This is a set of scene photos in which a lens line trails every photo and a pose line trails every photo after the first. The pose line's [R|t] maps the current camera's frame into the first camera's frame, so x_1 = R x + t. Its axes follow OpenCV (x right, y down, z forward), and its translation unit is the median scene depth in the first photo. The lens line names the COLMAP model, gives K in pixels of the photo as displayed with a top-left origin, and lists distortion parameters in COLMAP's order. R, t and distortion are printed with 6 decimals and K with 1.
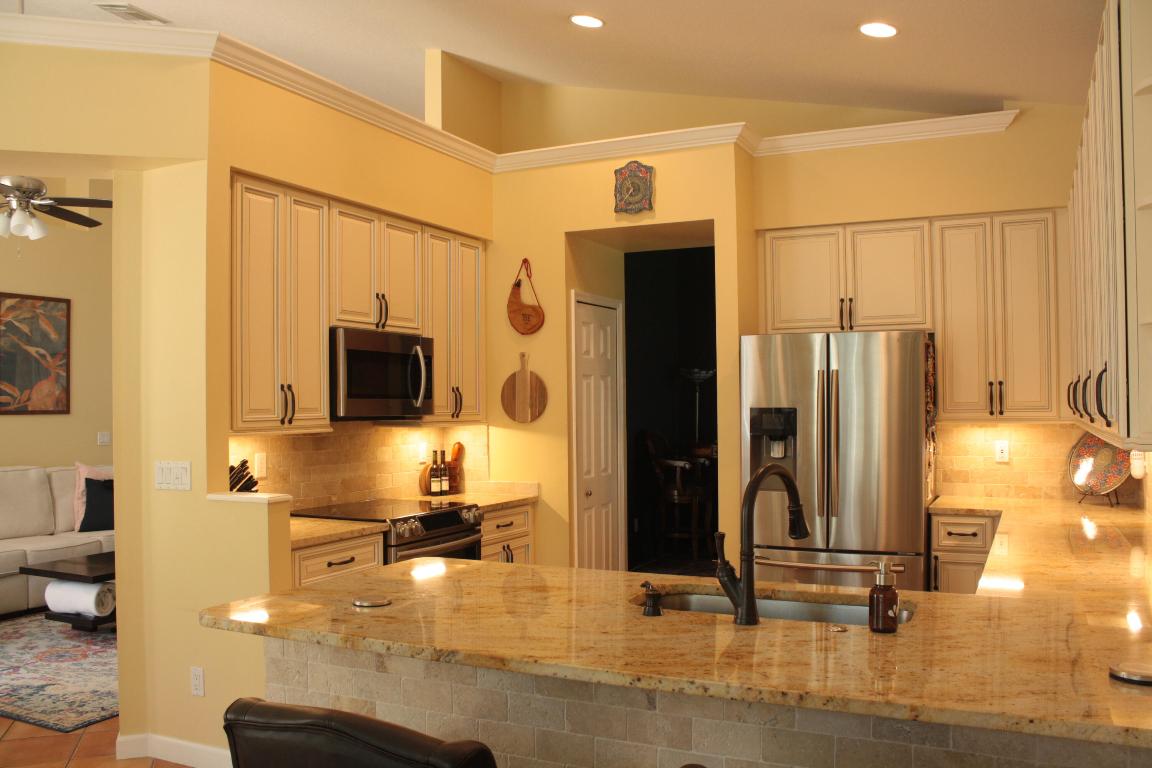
lens RADIAL K [[974.2, 0, 569.1], [0, 974.2, 396.4], [0, 0, 1]] dist [-0.159862, 0.144737]
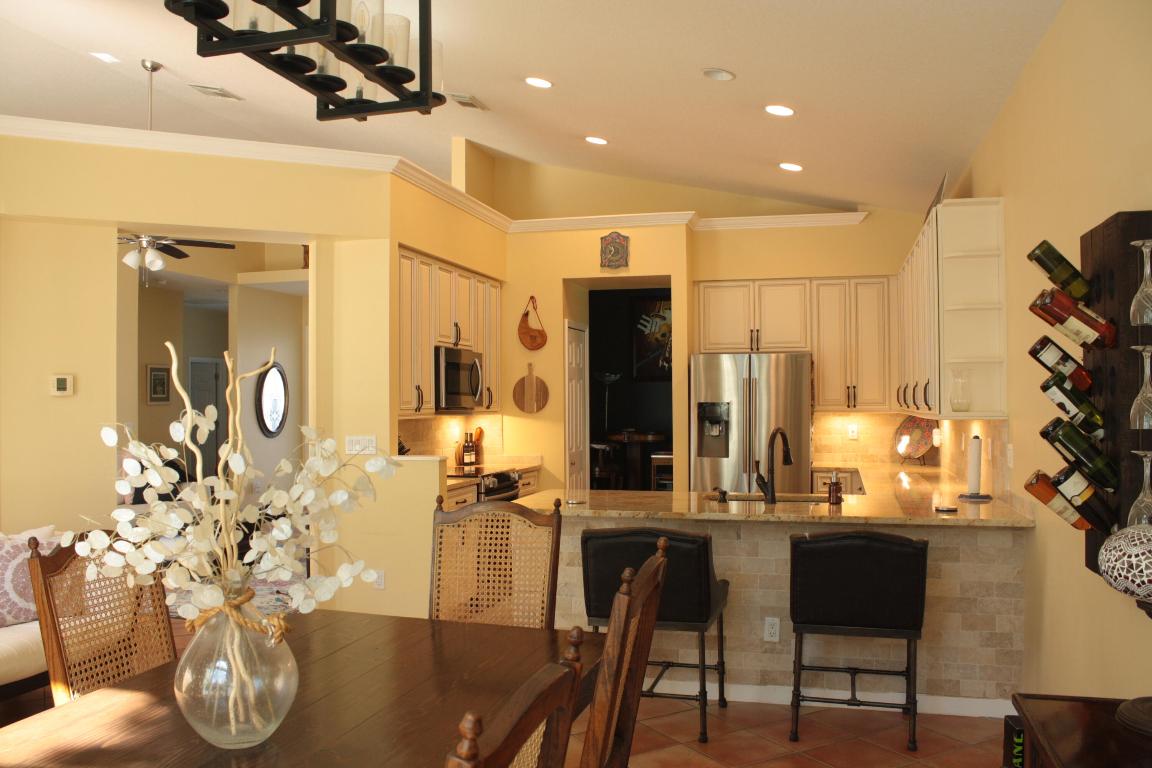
lens RADIAL K [[974.2, 0, 569.1], [0, 974.2, 396.4], [0, 0, 1]] dist [-0.159862, 0.144737]
pose [[0.981688, 0.004476, 0.190443, -0.282428], [-0.004747, 0.999988, 0.000967, 0.001820], [-0.190437, -0.001853, 0.981698, -0.424954]]
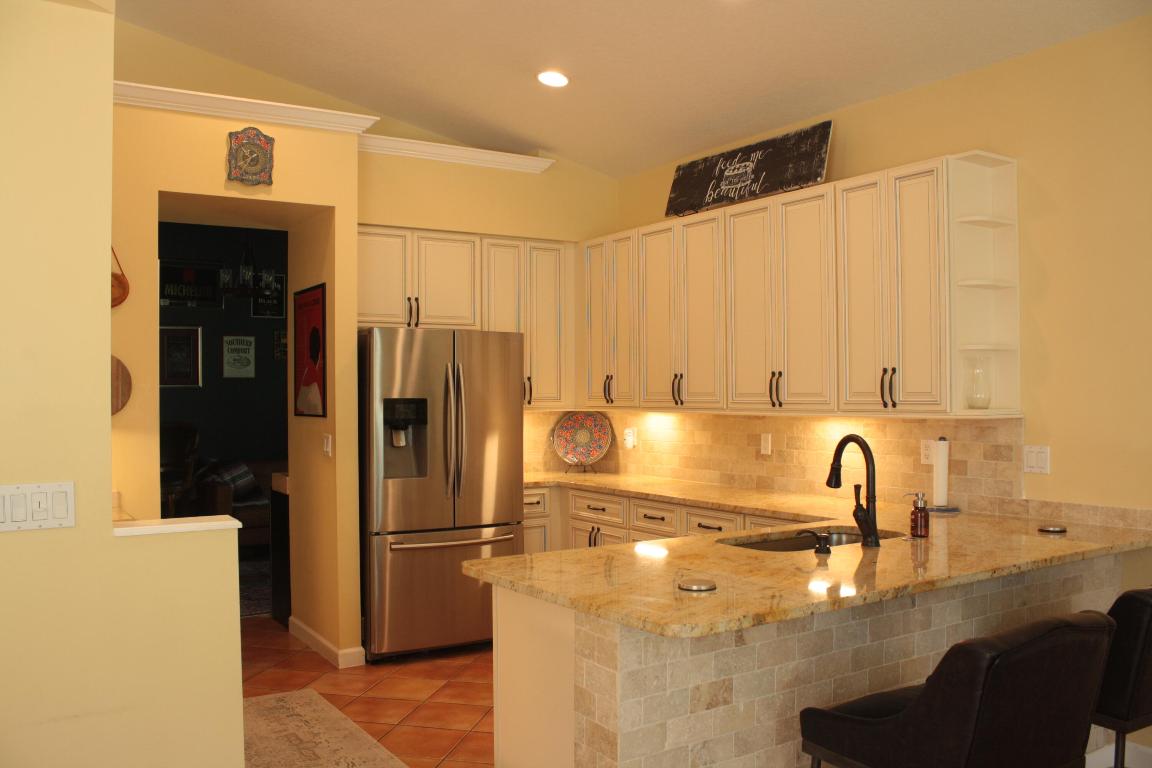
lens RADIAL K [[974.2, 0, 569.1], [0, 974.2, 396.4], [0, 0, 1]] dist [-0.159862, 0.144737]
pose [[0.521861, 0.001879, 0.853028, -0.552164], [-0.006101, 0.999980, 0.001530, 0.006546], [-0.853009, -0.006003, 0.521862, 0.282916]]
